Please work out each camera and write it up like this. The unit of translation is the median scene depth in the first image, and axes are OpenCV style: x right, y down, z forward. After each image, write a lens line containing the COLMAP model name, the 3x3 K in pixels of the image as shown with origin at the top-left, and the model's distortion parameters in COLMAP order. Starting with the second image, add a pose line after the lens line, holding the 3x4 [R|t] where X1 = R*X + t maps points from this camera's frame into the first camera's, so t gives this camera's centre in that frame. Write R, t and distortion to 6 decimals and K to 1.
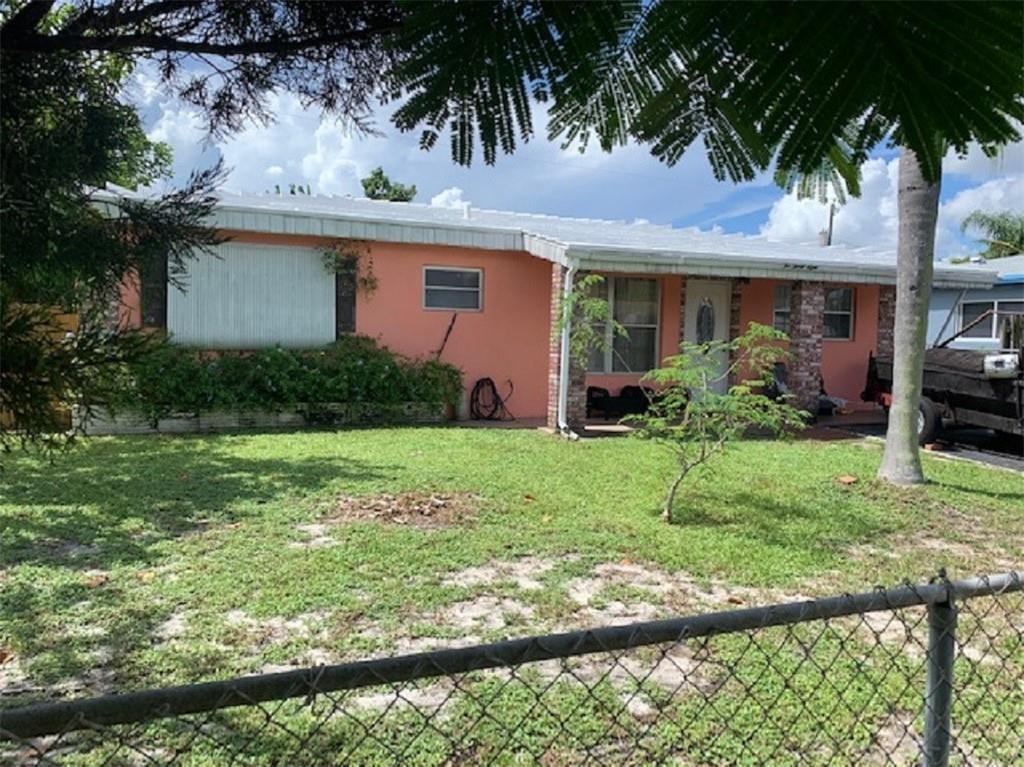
lens RADIAL K [[790.7, 0, 512.1], [0, 790.7, 386.0], [0, 0, 1]] dist [0.042553, 0.000094]
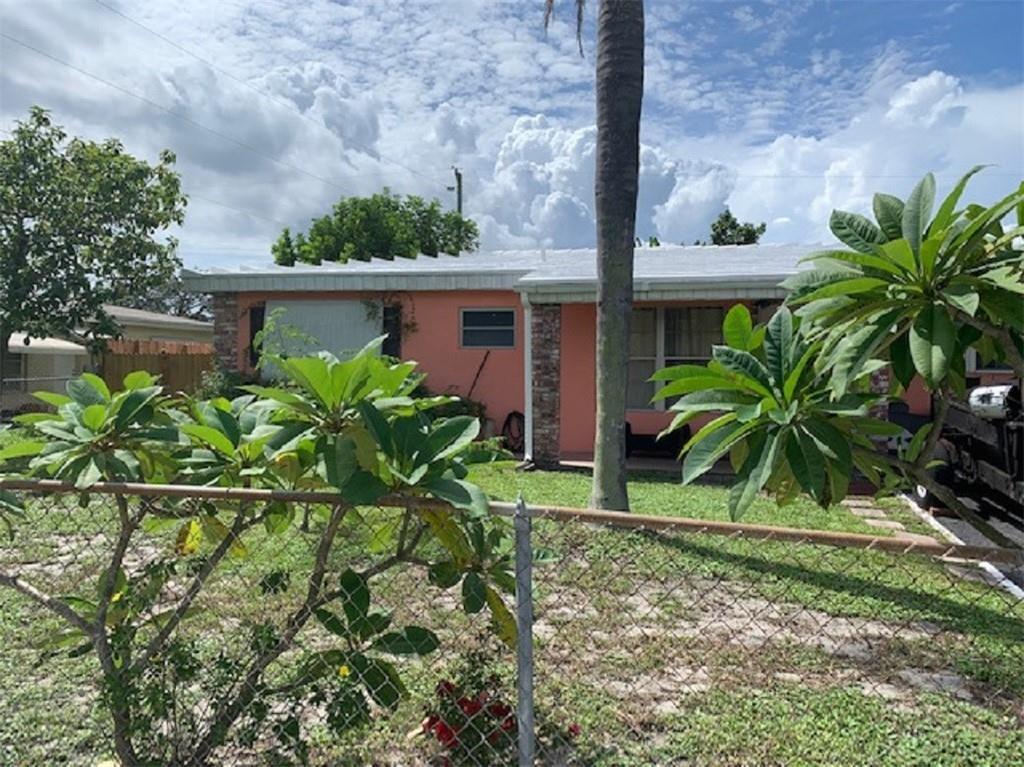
lens RADIAL K [[790.7, 0, 510.8], [0, 790.7, 382.1], [0, 0, 1]] dist [0.042553, 0.000094]
pose [[0.821171, -0.007405, -0.570634, 0.568758], [-0.029719, 0.998004, -0.055717, 0.009196], [0.569908, 0.062712, 0.819312, 0.143968]]
